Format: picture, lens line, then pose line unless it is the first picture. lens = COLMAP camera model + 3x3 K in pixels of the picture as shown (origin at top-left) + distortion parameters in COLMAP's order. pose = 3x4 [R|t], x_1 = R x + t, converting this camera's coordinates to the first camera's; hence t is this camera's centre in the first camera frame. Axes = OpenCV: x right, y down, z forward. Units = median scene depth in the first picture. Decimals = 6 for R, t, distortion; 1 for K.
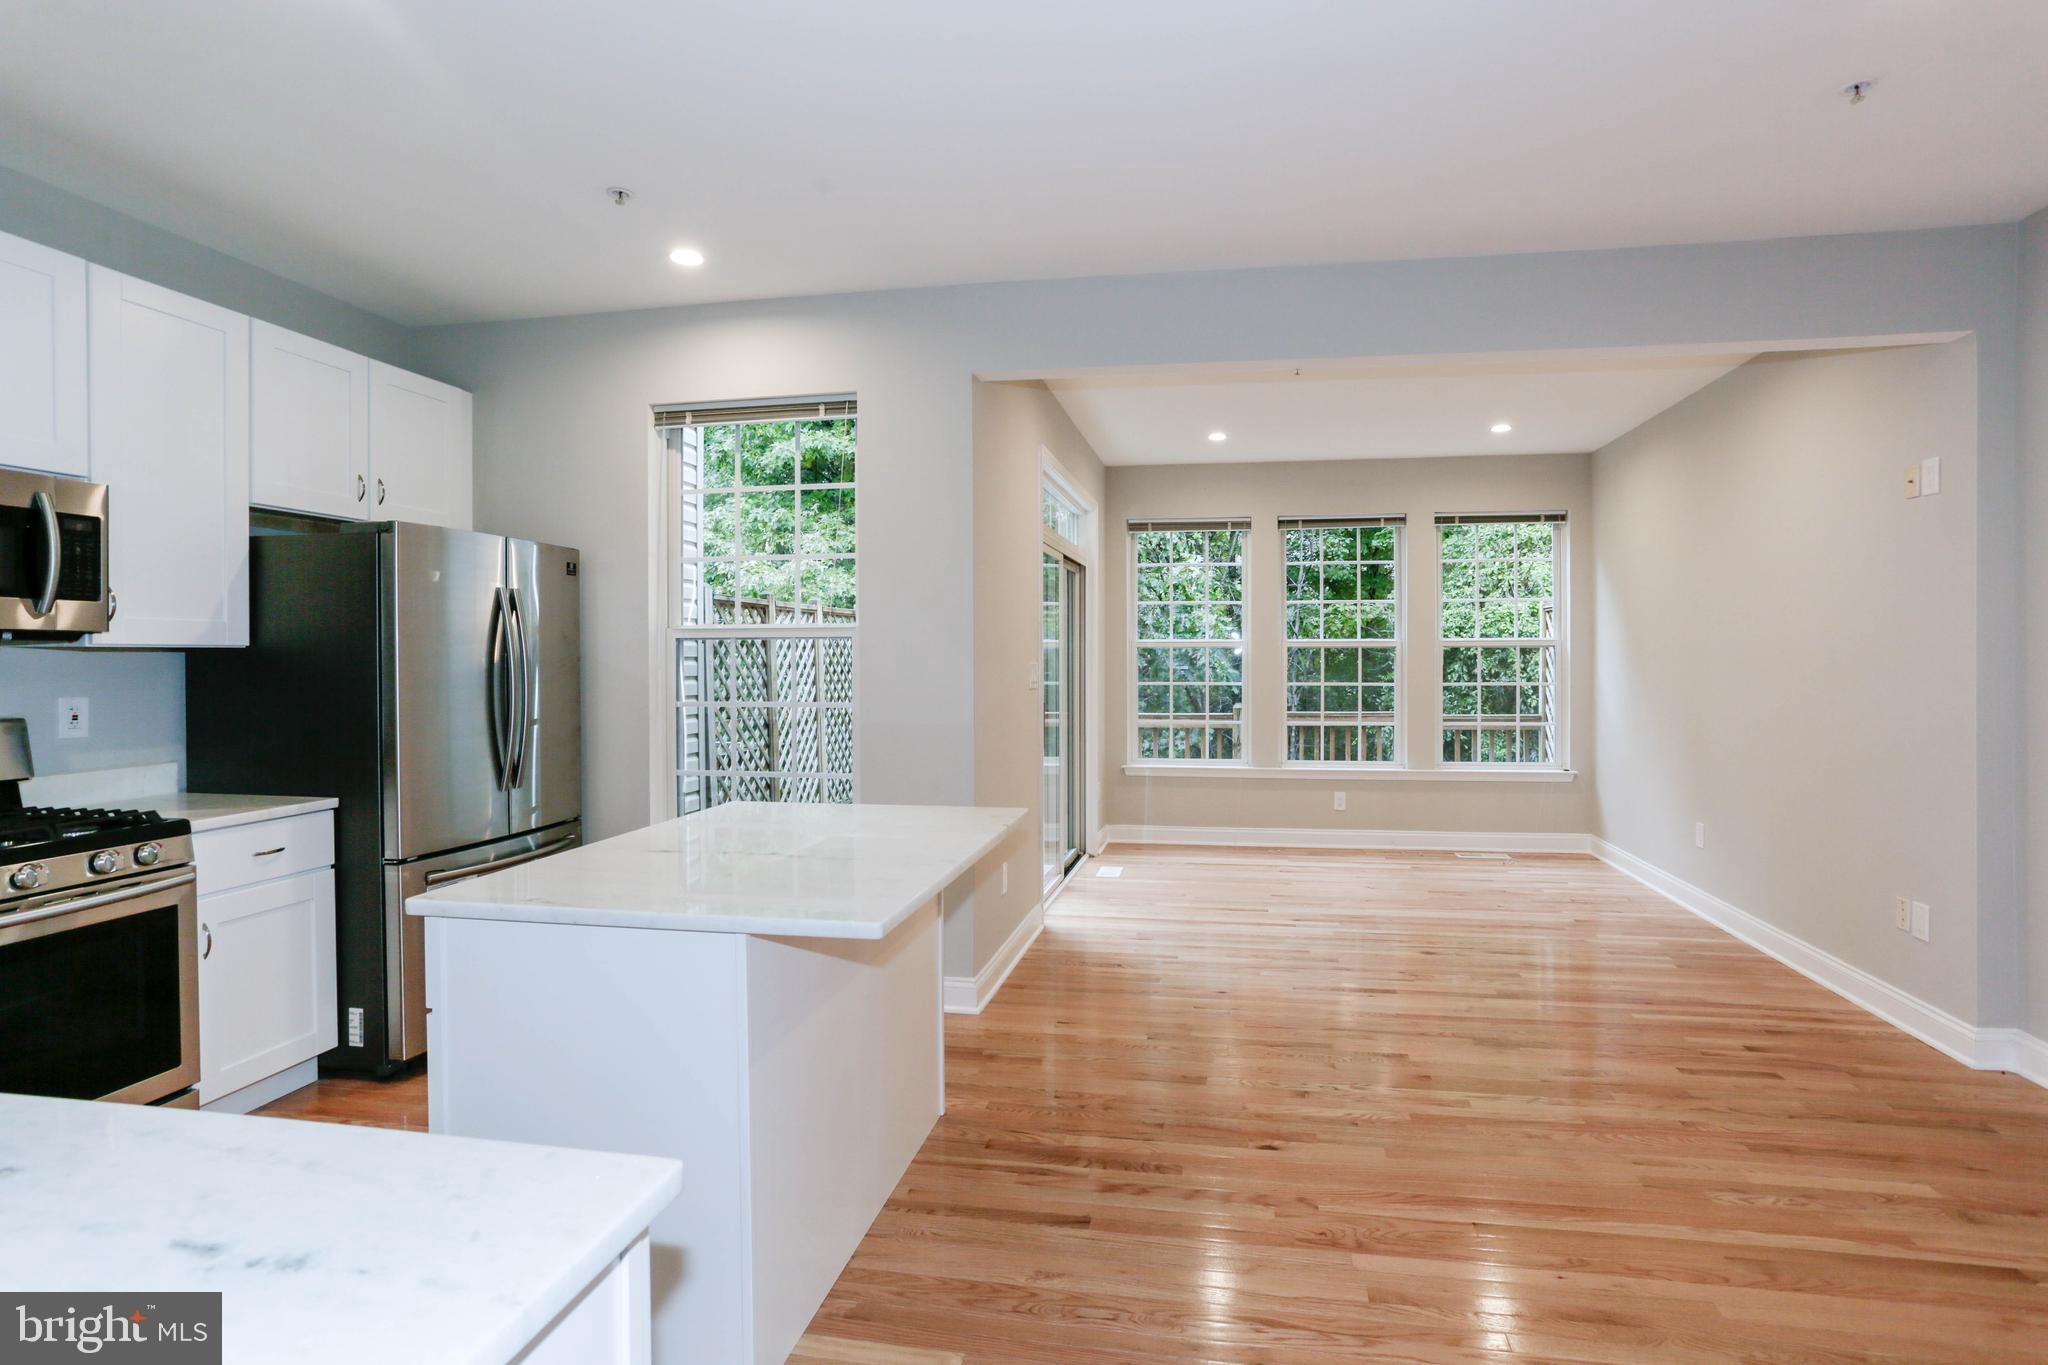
lens RADIAL K [[1001.1, 0, 1061.0], [0, 1001.1, 657.1], [0, 0, 1]] dist [-0.060330, 0.033497]
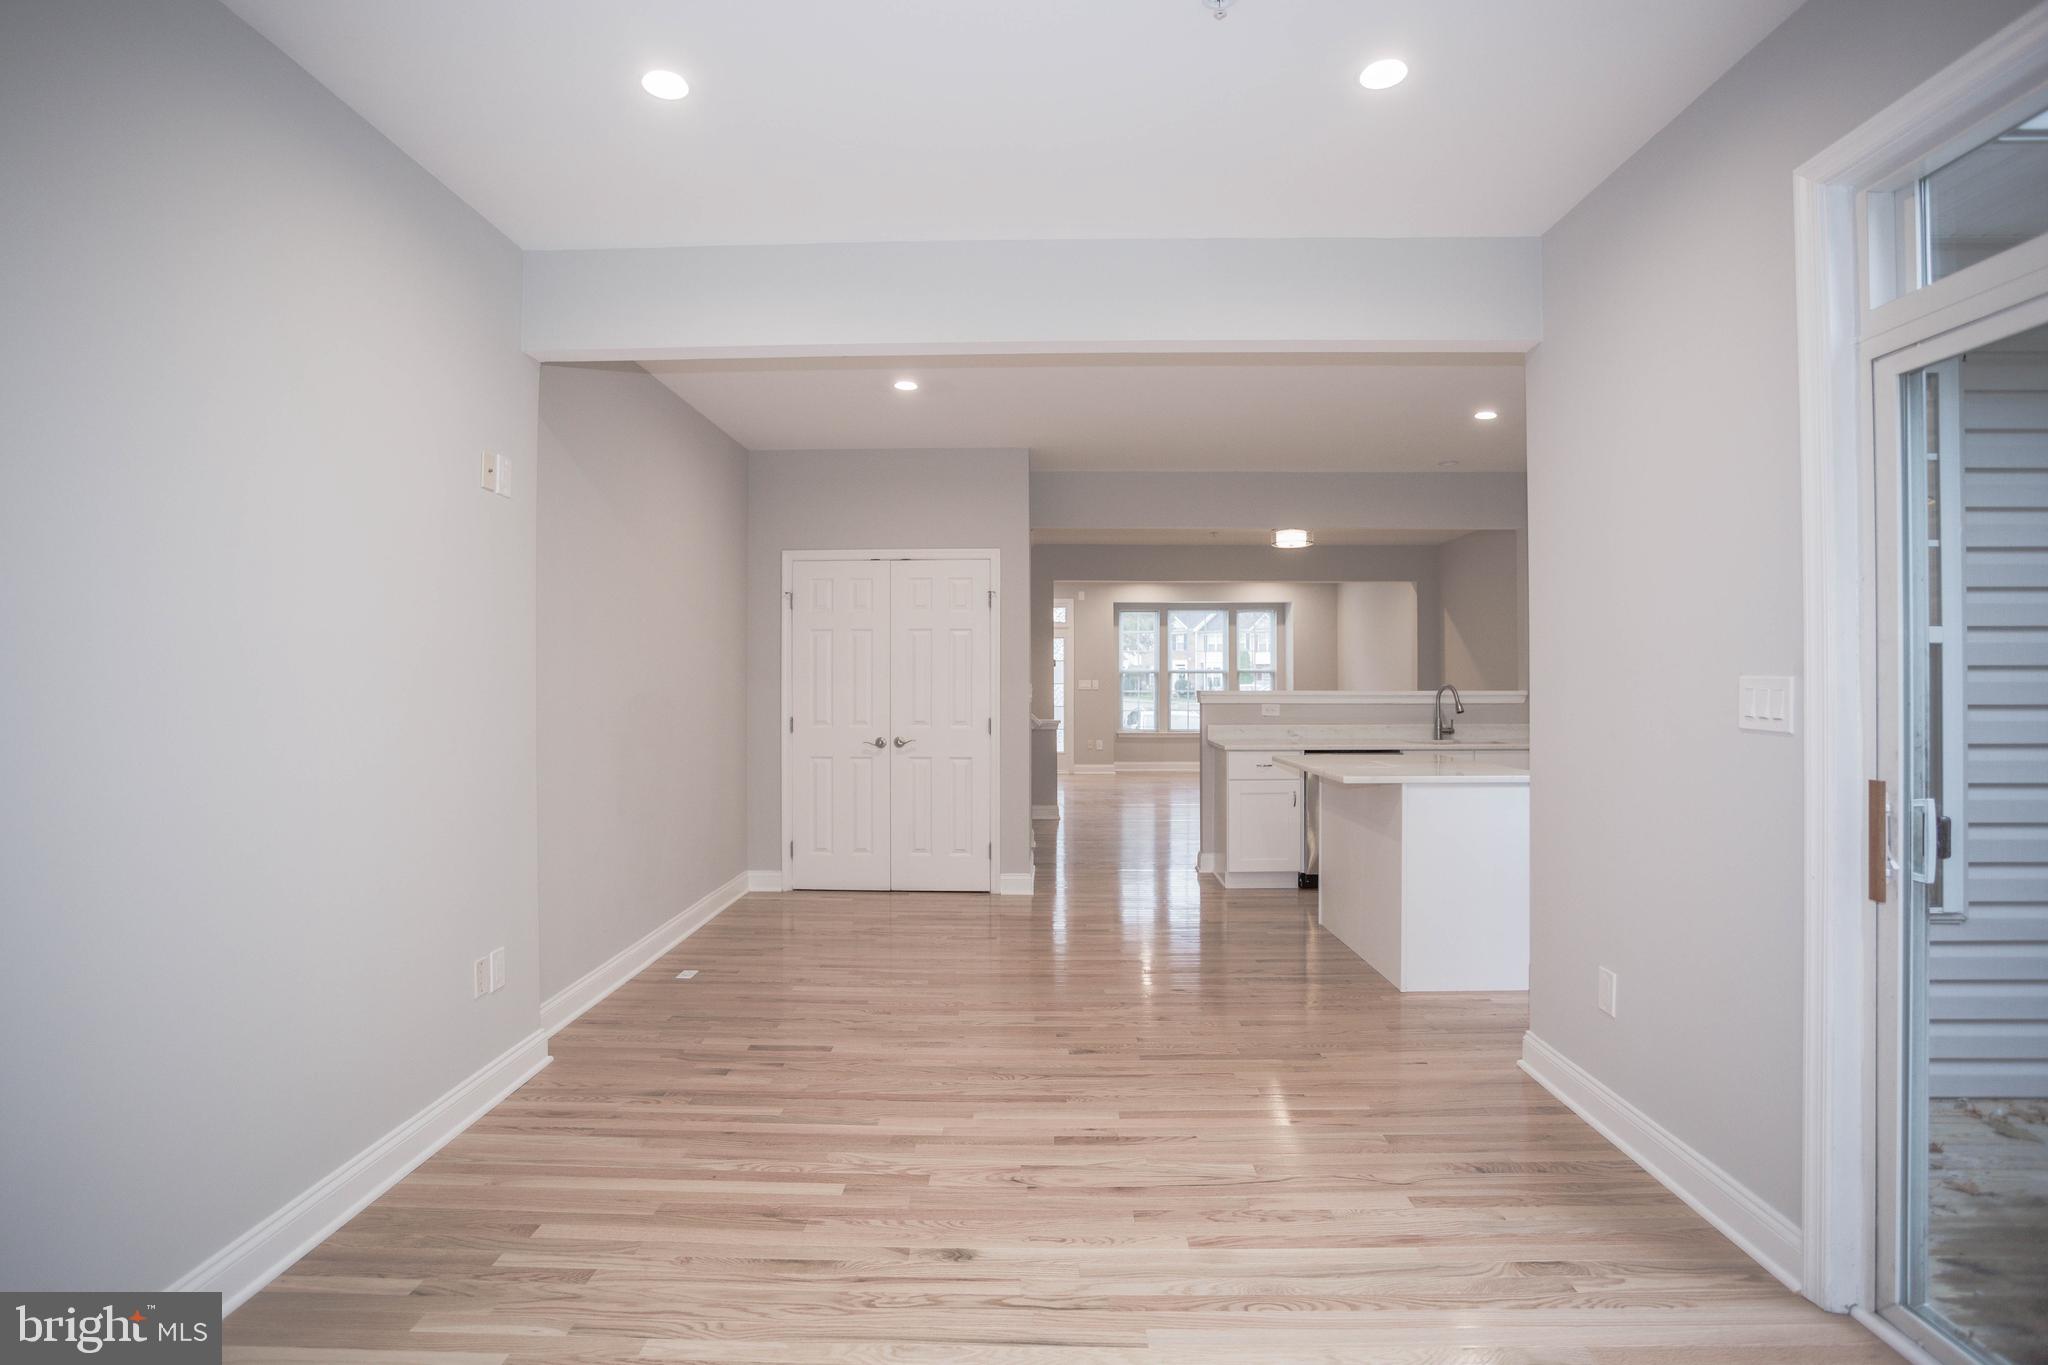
lens RADIAL K [[993.1, 0, 1023.1], [0, 993.1, 667.1], [0, 0, 1]] dist [-0.073987, 0.028151]
pose [[-0.987617, 0.003644, -0.156841, 0.522496], [0.005876, 0.999888, -0.013771, 0.007974], [0.156773, -0.014522, -0.987528, 1.884425]]
